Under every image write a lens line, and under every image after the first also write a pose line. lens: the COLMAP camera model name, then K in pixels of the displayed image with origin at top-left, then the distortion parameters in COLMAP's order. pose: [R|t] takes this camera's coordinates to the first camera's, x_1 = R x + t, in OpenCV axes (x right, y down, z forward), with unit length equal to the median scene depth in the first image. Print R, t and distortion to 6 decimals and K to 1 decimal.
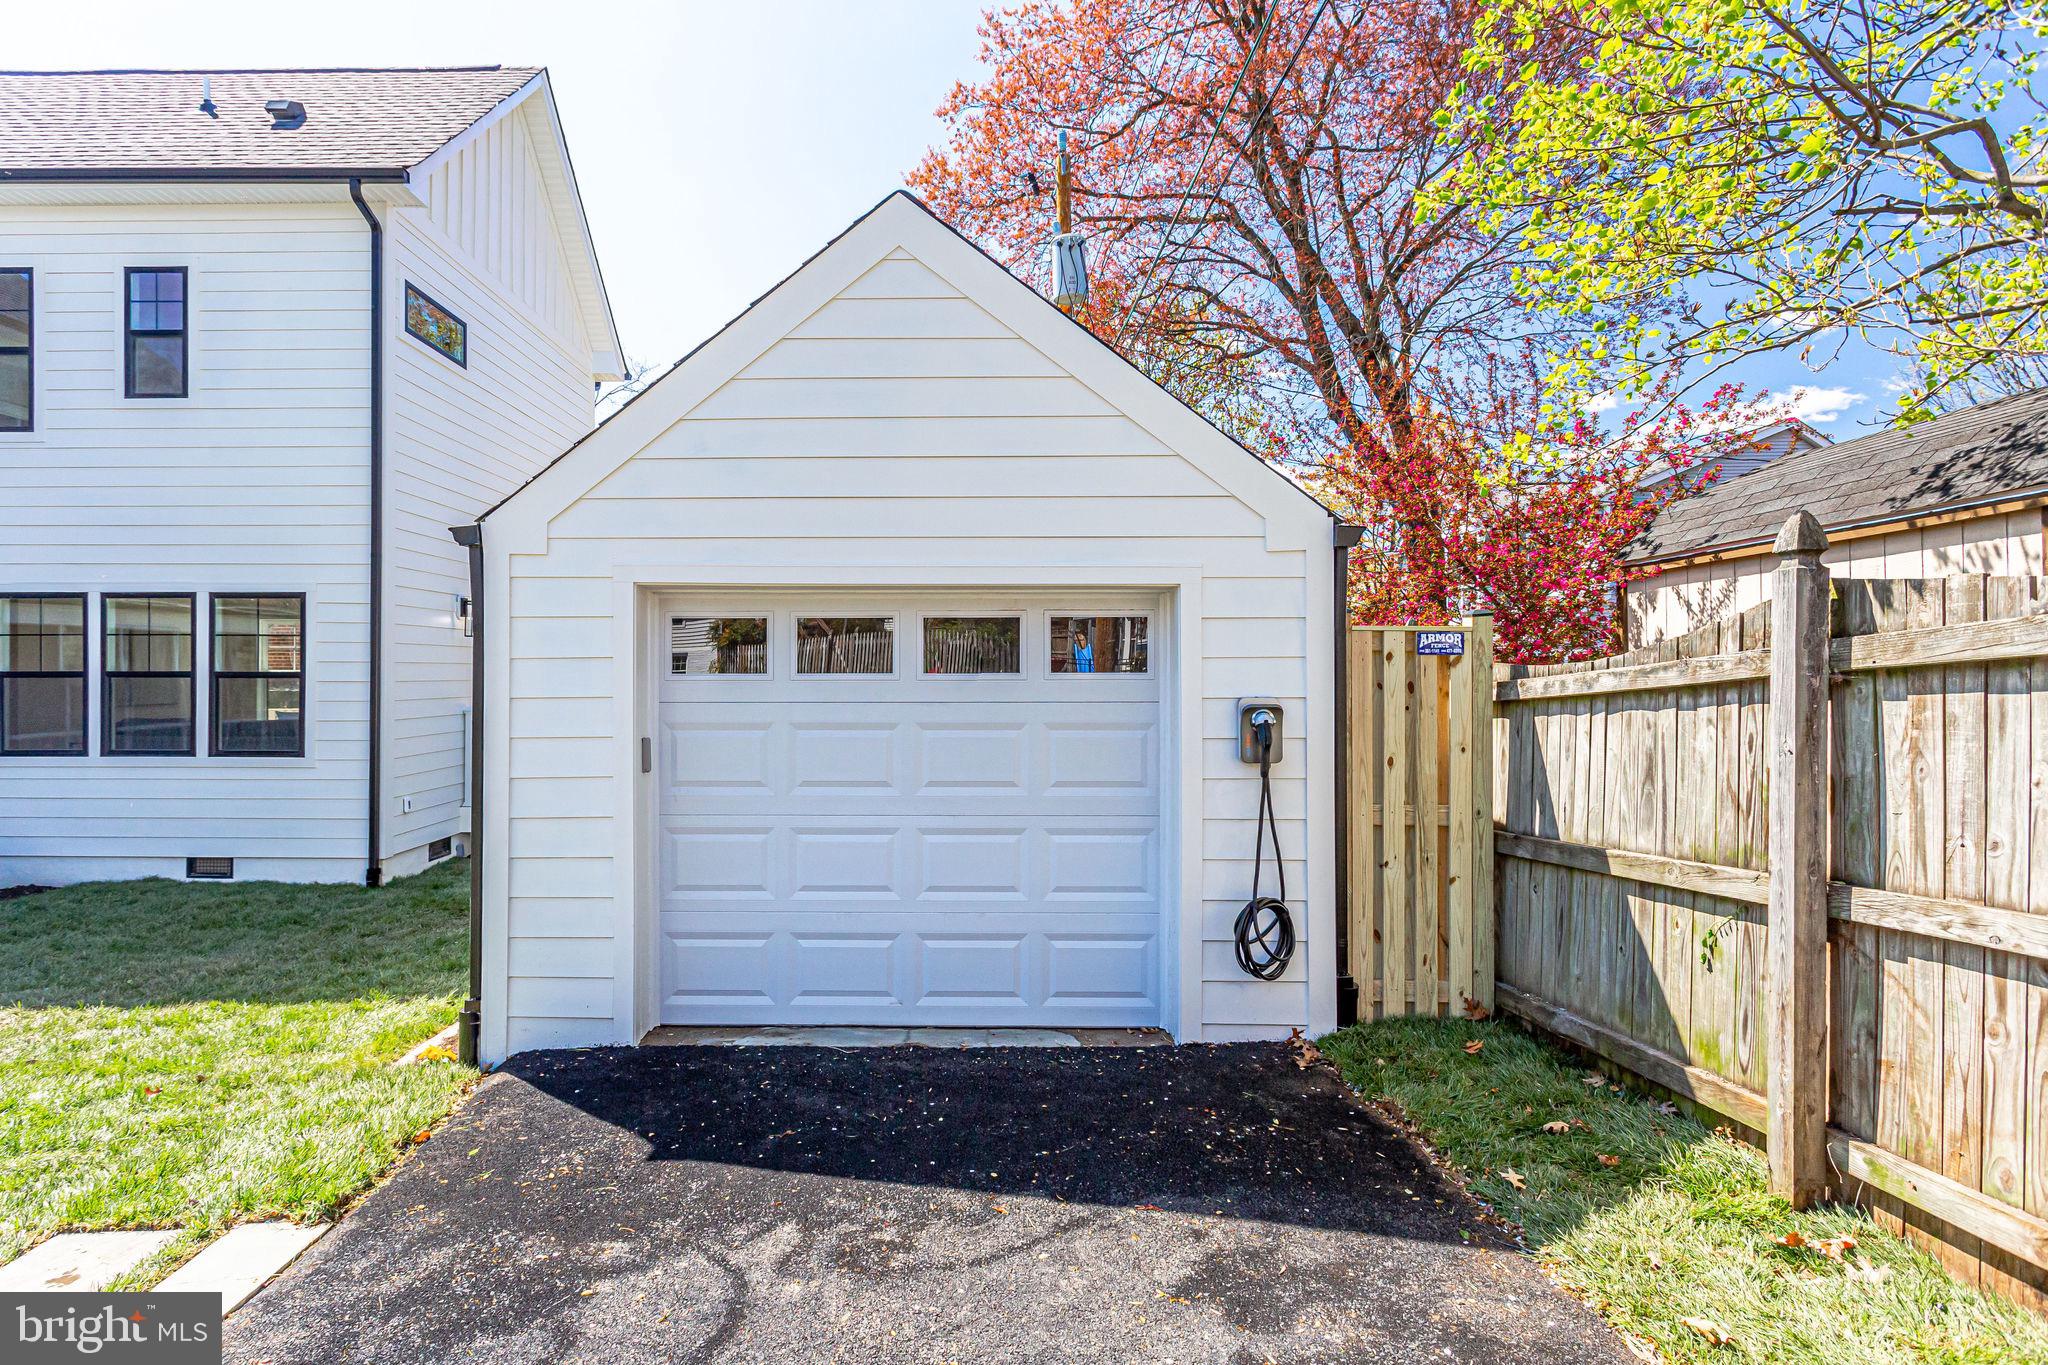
lens RADIAL K [[991.9, 0, 920.7], [0, 991.9, 668.6], [0, 0, 1]] dist [0.002519, 0.000597]
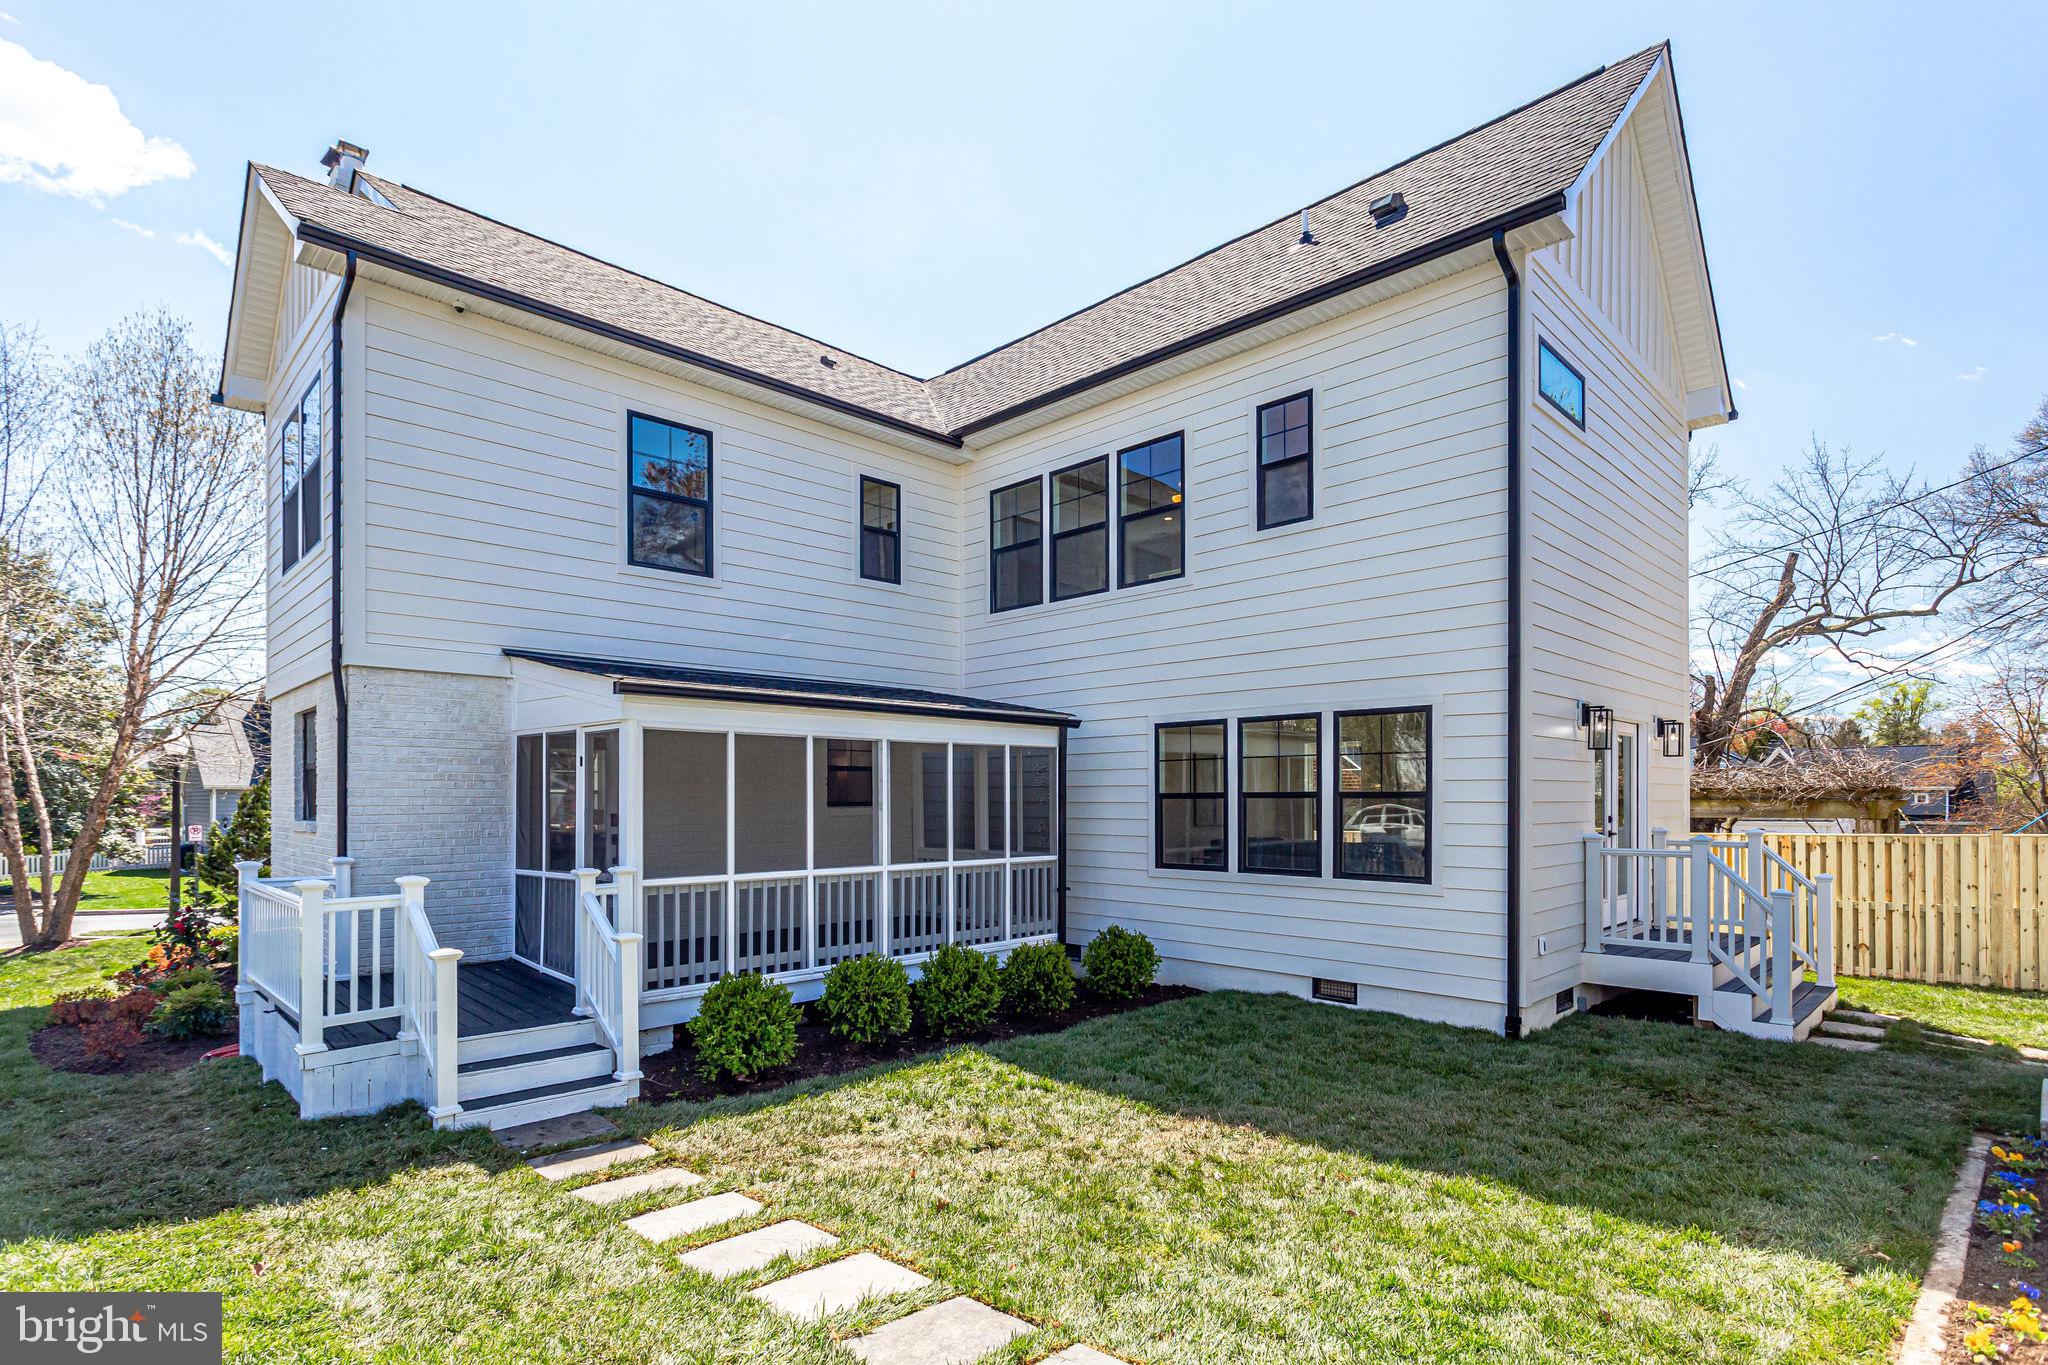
lens RADIAL K [[998.5, 0, 1018.8], [0, 998.5, 787.1], [0, 0, 1]] dist [-0.000387, 0.000221]
pose [[0.721183, -0.009934, -0.692673, -0.261195], [0.005188, 0.999947, -0.008939, 0.005526], [0.692725, 0.002853, 0.721196, 0.069315]]
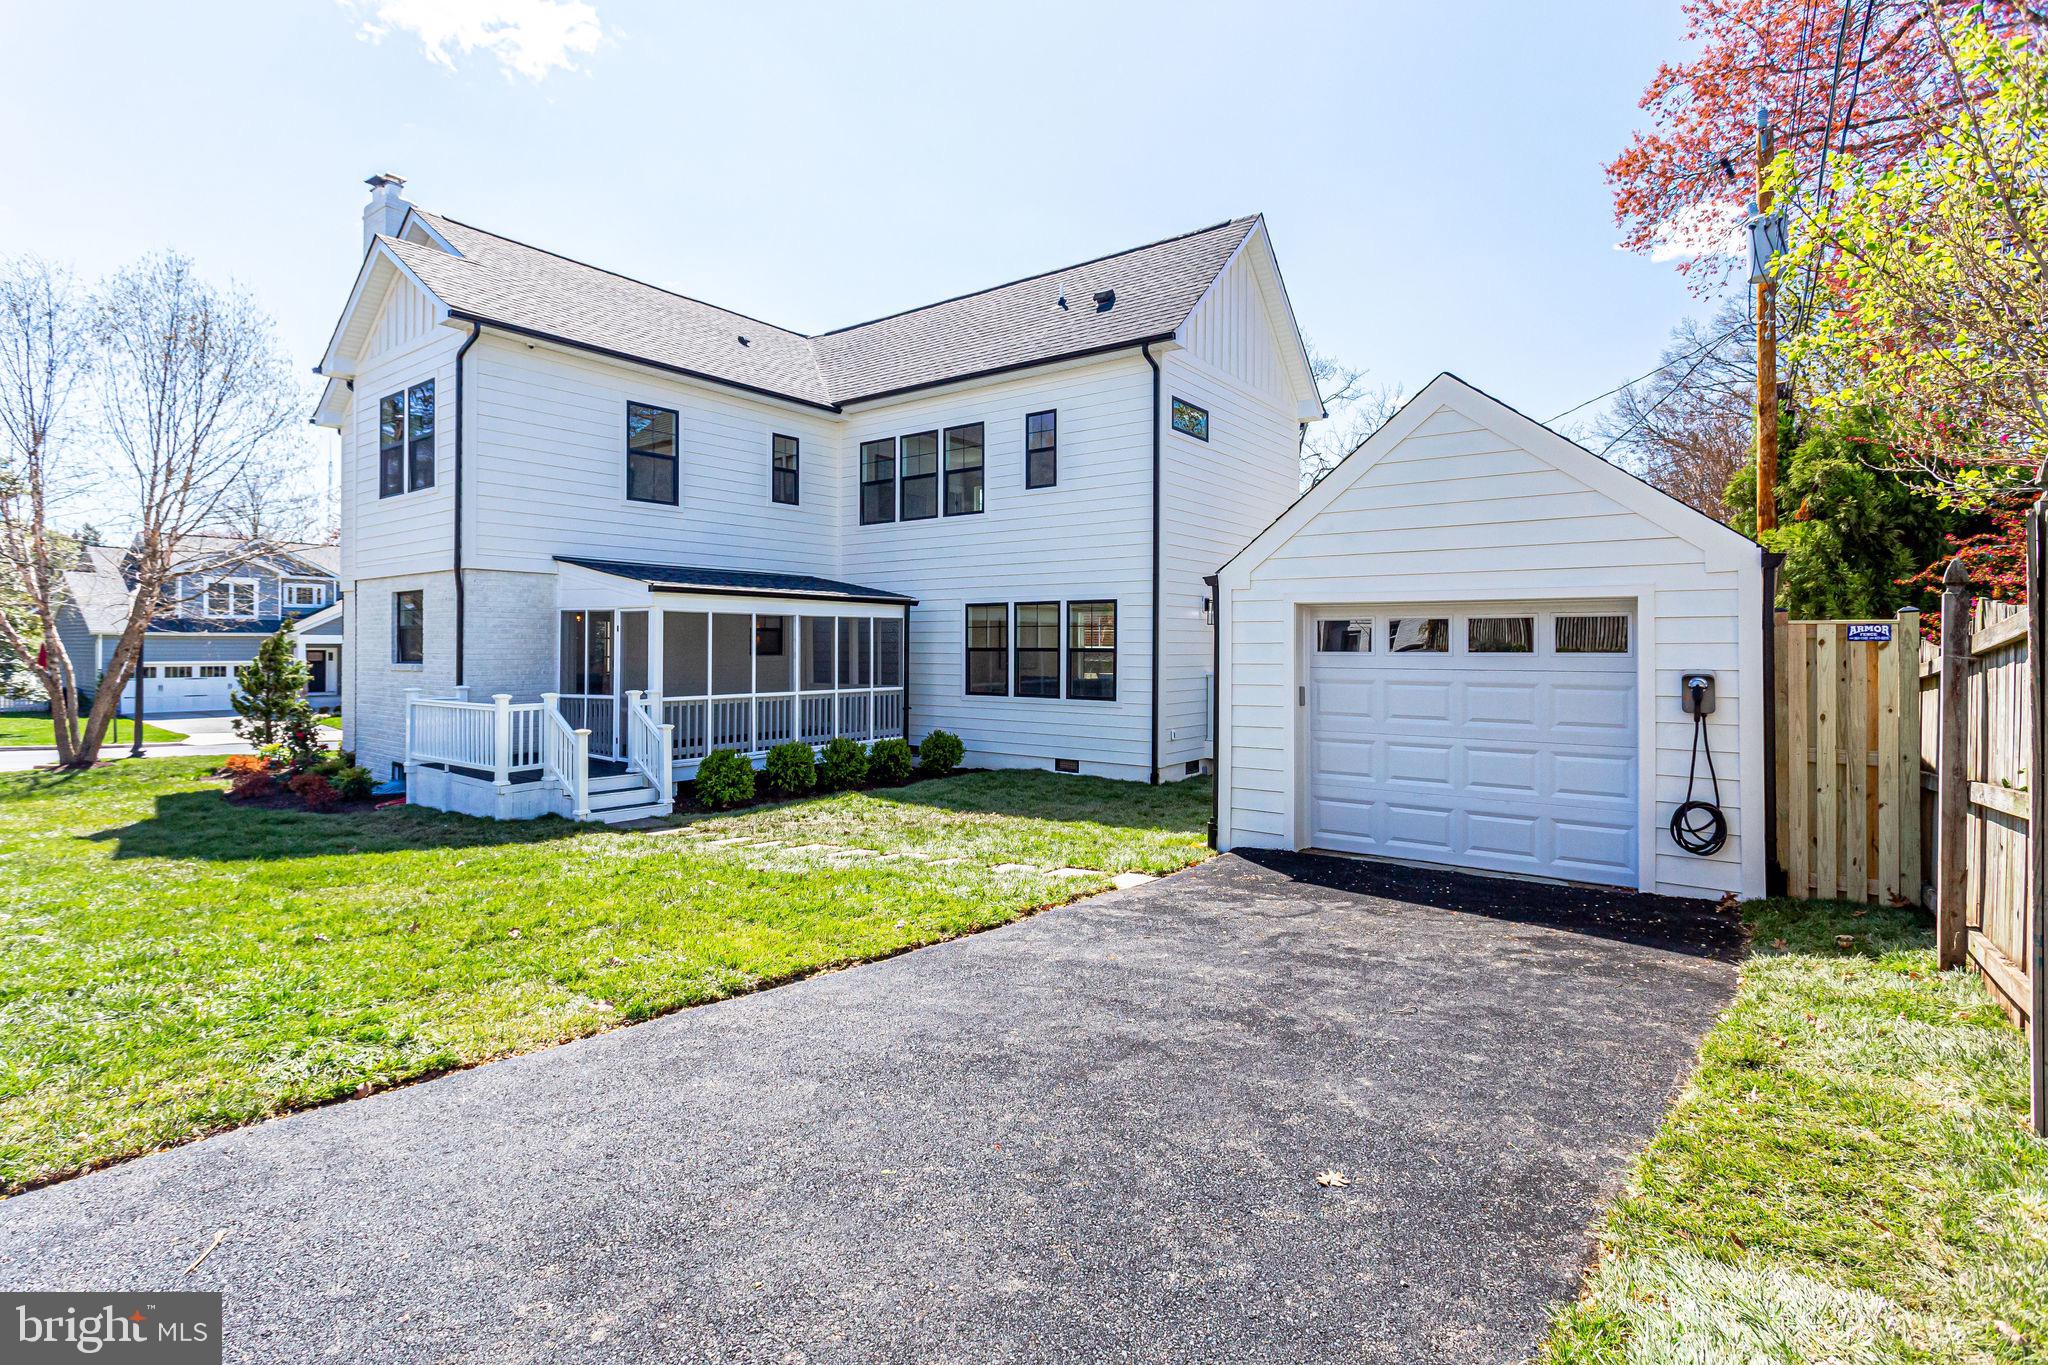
lens RADIAL K [[976.4, 0, 1013.5], [0, 976.4, 639.6], [0, 0, 1]] dist [0.000652, 0.000321]
pose [[0.811791, -0.001884, -0.583946, 0.177033], [-0.000138, 0.999994, -0.003417, -0.005774], [0.583949, 0.002855, 0.811786, -0.399233]]
